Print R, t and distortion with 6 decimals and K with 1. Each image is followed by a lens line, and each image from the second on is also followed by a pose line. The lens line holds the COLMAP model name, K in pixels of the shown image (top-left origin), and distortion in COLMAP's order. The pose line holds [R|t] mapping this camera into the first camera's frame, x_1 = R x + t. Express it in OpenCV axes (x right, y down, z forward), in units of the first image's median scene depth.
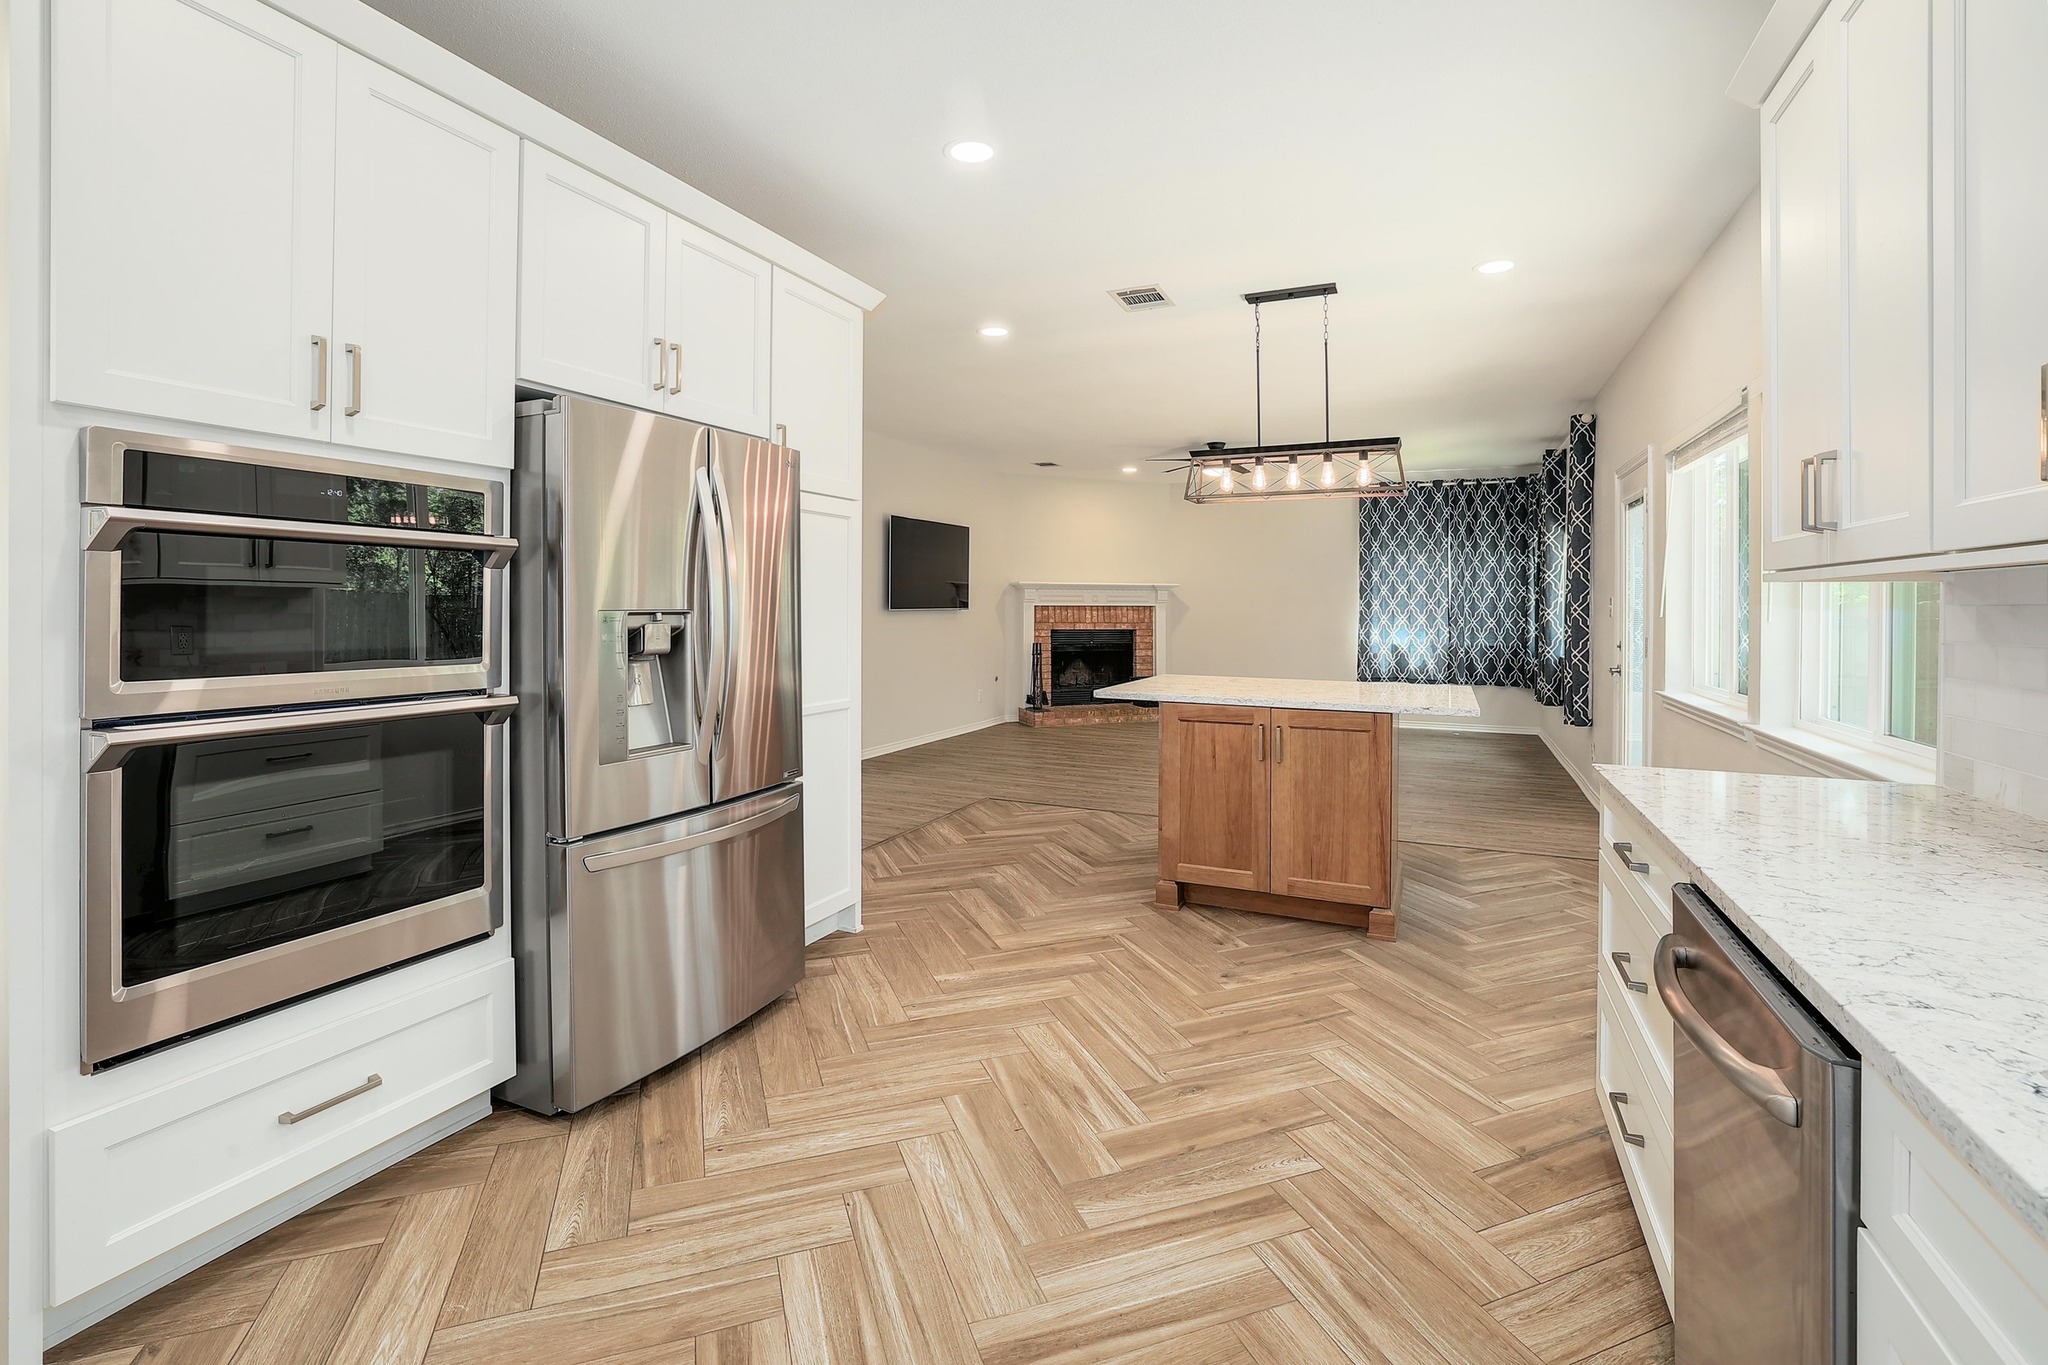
lens RADIAL K [[913.6, 0, 1018.6], [0, 913.6, 594.2], [0, 0, 1]] dist [-0.049698, 0.016776]
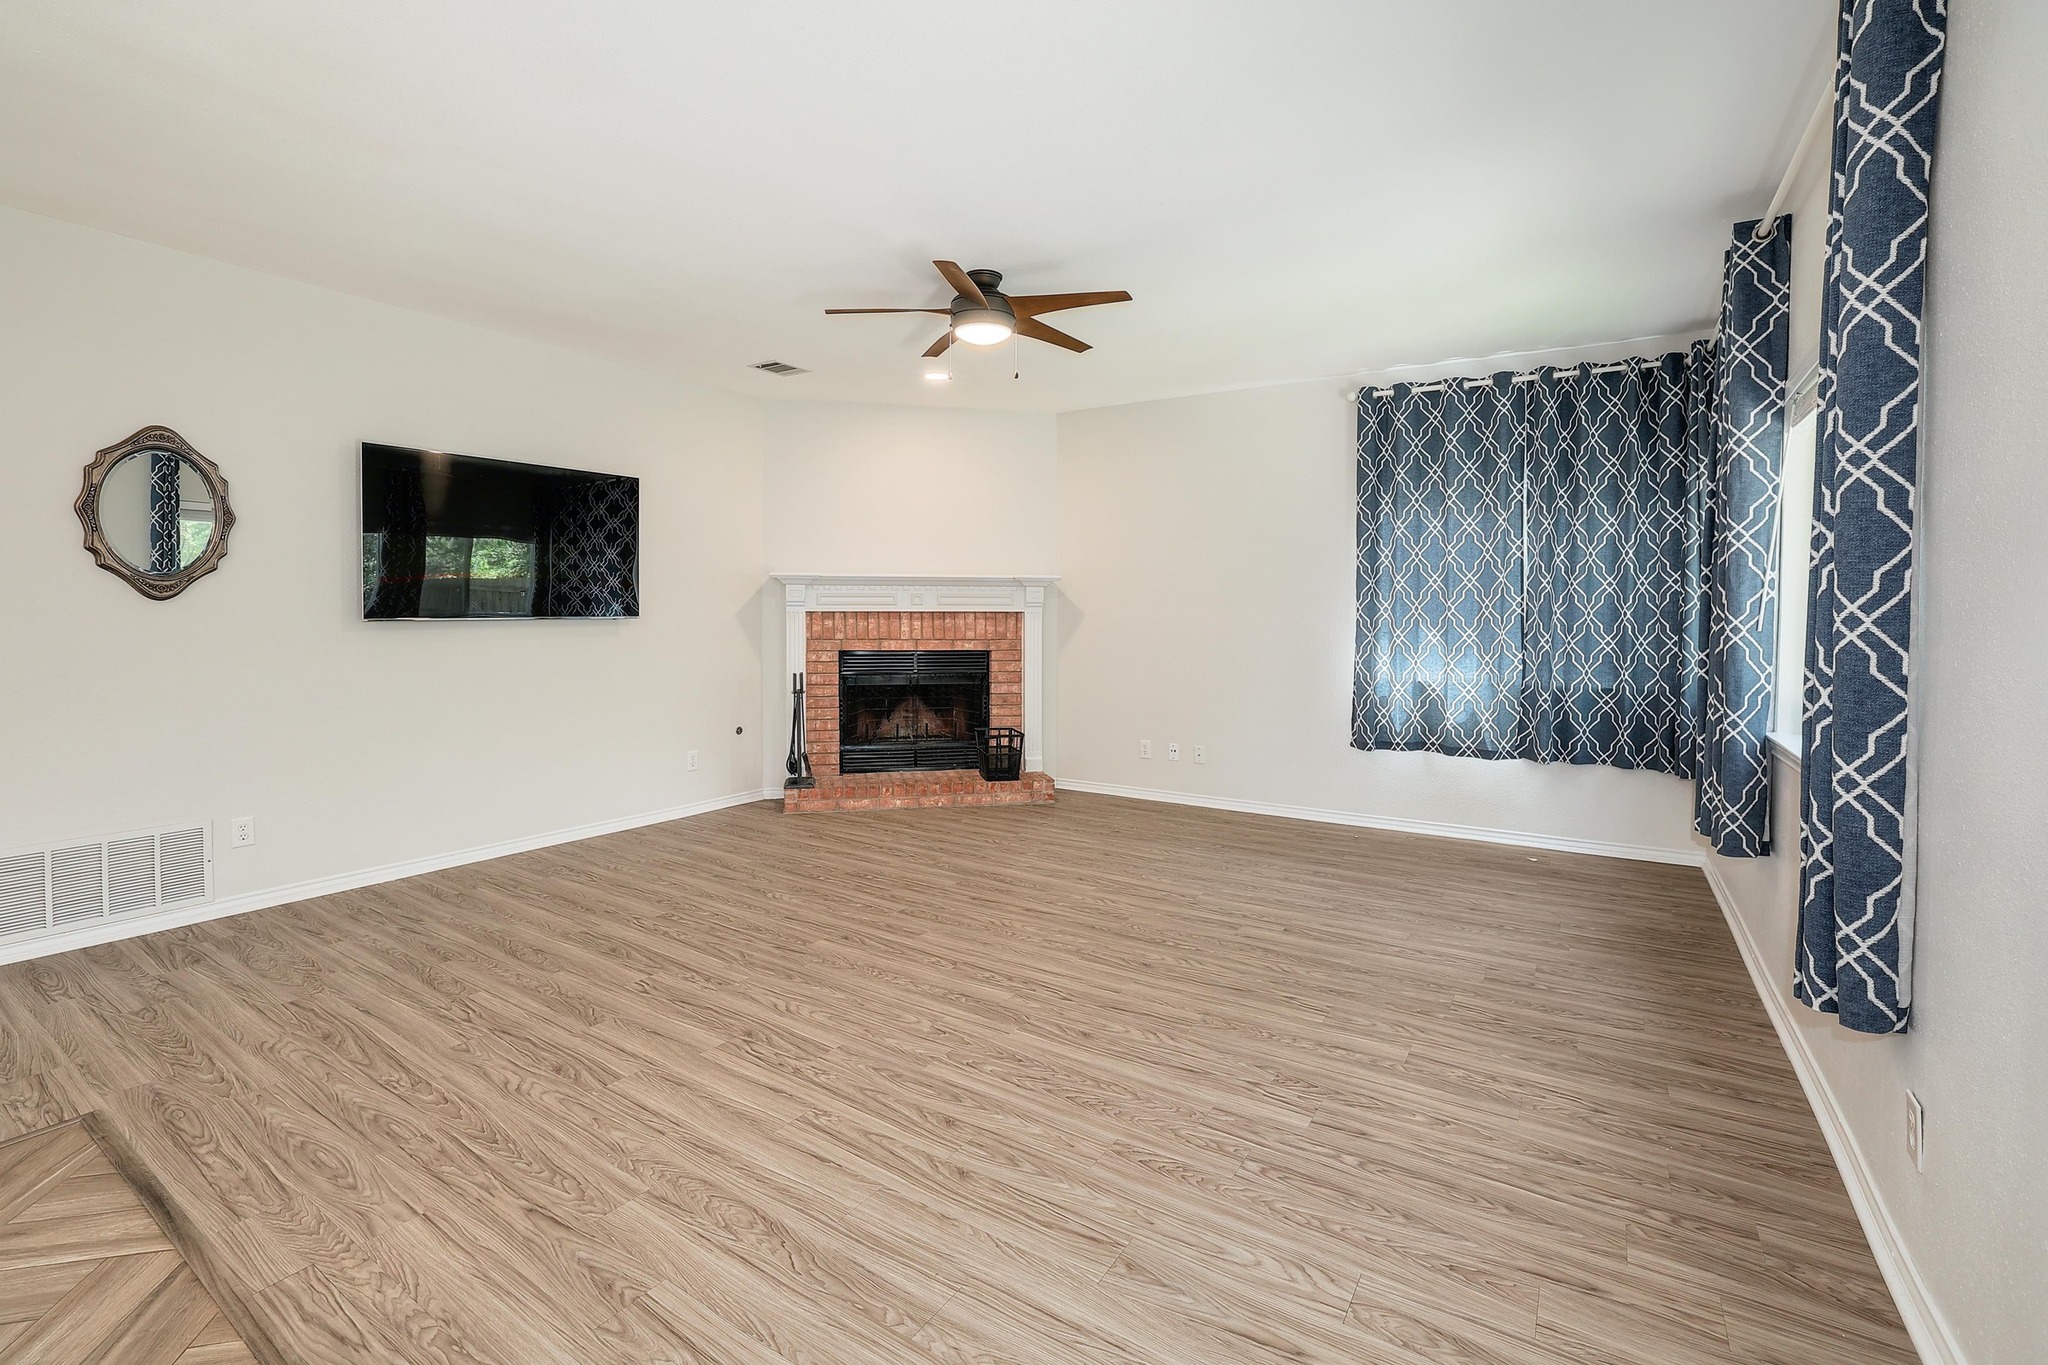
lens RADIAL K [[904.3, 0, 1017.5], [0, 904.3, 625.1], [0, 0, 1]] dist [-0.046838, 0.016522]
pose [[0.990528, 0.000910, -0.137305, 0.261184], [0.002590, 0.999676, 0.025309, 0.007251], [0.137284, -0.025425, 0.990205, 0.454062]]
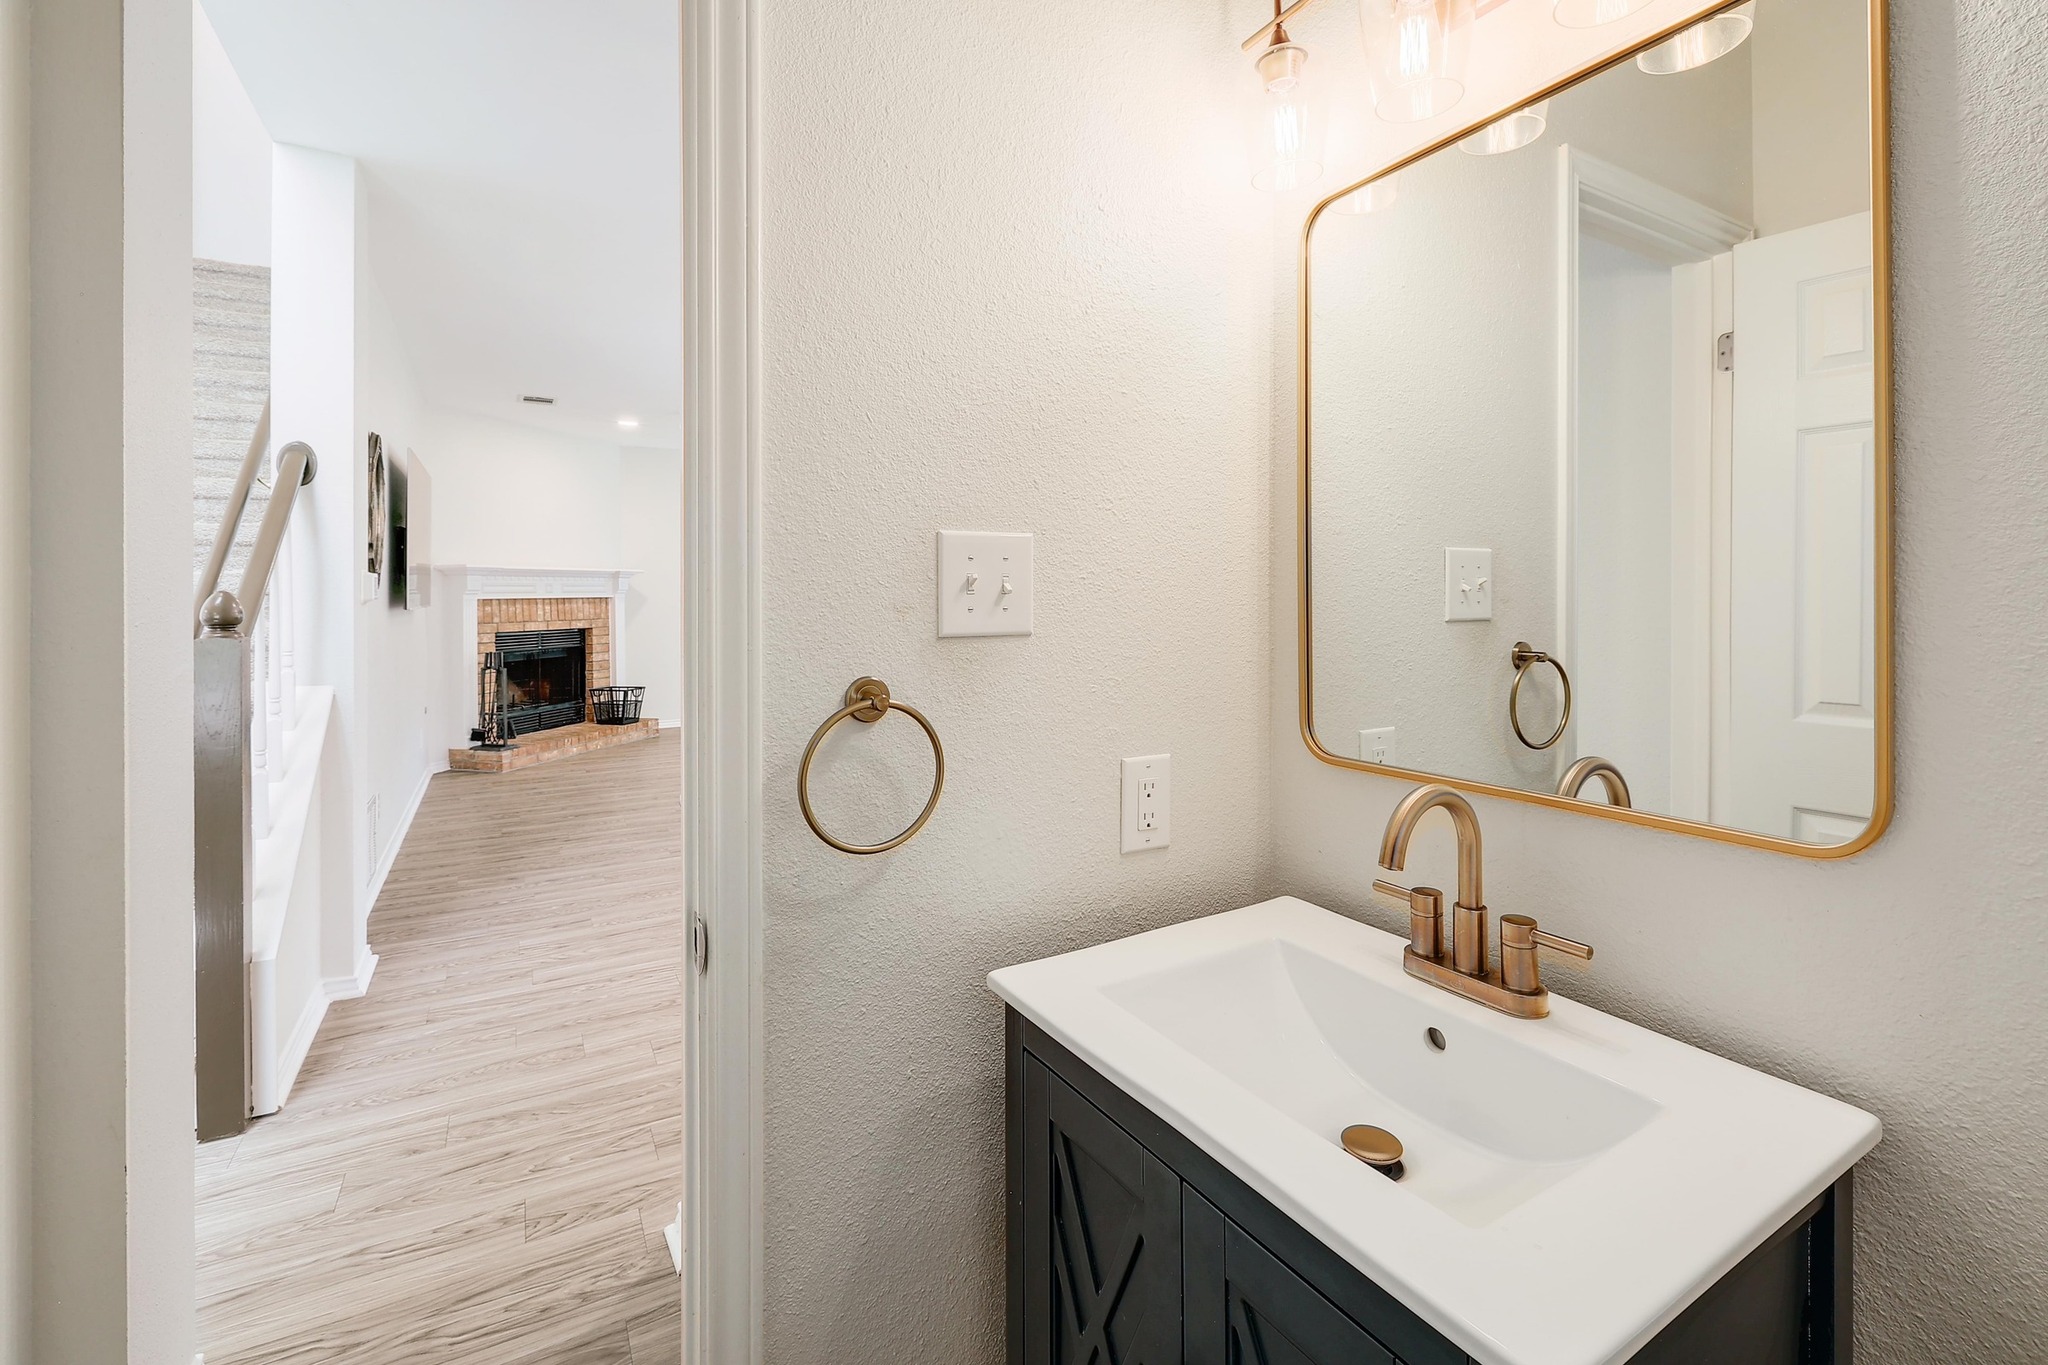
lens RADIAL K [[910.8, 0, 1023.9], [0, 910.8, 596.9], [0, 0, 1]] dist [-0.000138, 0.016217]
pose [[0.581137, -0.013832, 0.813688, -0.330699], [0.001738, 0.999874, 0.015756, 0.000814], [-0.813804, -0.007742, 0.581088, 0.279350]]
